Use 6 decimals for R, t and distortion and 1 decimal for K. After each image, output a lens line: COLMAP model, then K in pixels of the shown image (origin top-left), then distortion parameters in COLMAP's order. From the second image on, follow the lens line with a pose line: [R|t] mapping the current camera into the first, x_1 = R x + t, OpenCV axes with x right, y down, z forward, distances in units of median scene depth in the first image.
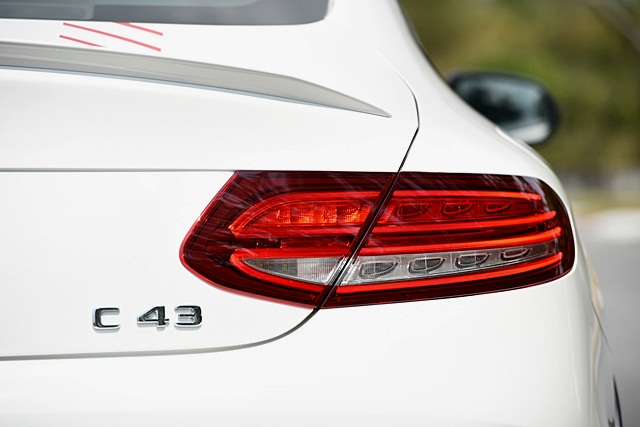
lens RADIAL K [[3743.5, 0, 320.0], [0, 3743.5, 213.5], [0, 0, 1]] dist [2.454255, 2.547499]
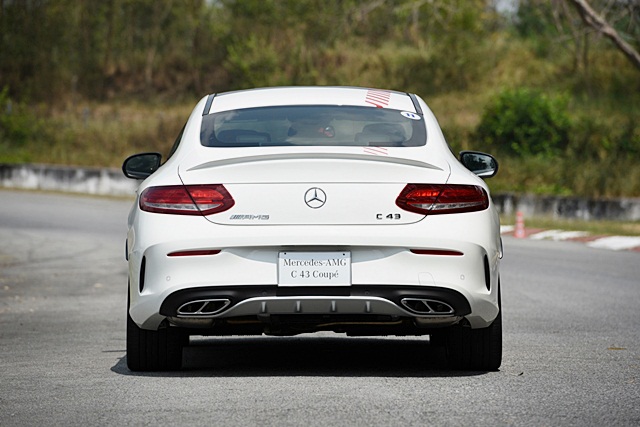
lens RADIAL K [[3743.5, 0, 320.0], [0, 3743.5, 213.5], [0, 0, 1]] dist [2.454255, 2.547499]
pose [[0.999974, 0.005162, -0.005029, -0.100540], [-0.005202, 0.999954, -0.008020, 0.057918], [0.004987, 0.008046, 0.999955, -3.275481]]
